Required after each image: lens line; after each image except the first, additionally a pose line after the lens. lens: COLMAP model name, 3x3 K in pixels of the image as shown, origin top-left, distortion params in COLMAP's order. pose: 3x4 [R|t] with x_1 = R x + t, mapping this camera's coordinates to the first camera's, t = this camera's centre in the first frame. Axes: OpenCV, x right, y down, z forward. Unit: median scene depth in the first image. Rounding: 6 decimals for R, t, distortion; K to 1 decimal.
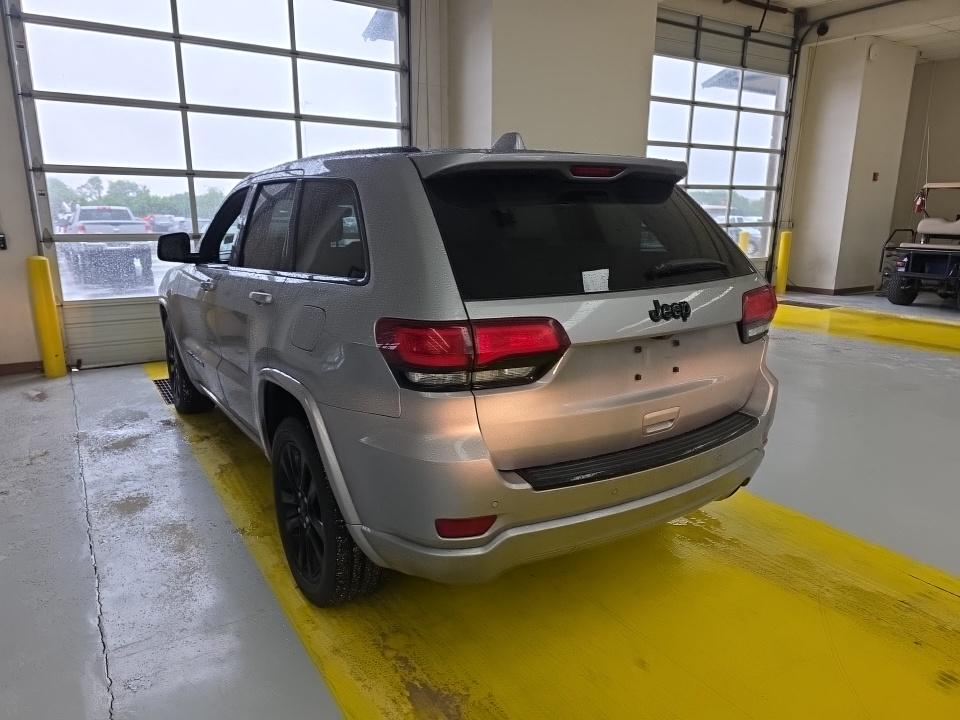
lens RADIAL K [[639.3, 0, 480.0], [0, 639.3, 360.0], [0, 0, 1]] dist [0.041388, -0.002859]
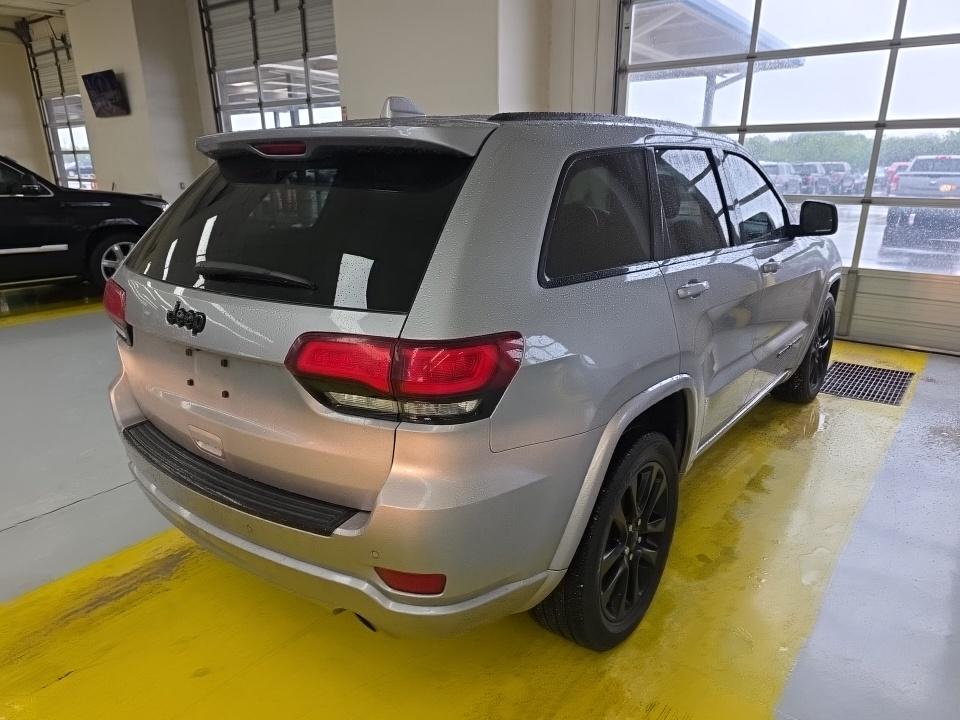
lens RADIAL K [[639.3, 0, 480.0], [0, 639.3, 360.0], [0, 0, 1]] dist [0.041388, -0.002859]
pose [[0.335981, 0.268046, -0.902922, 0.900506], [-0.200724, 0.957004, 0.209411, -0.207673], [0.920232, 0.110880, 0.375339, 0.767062]]
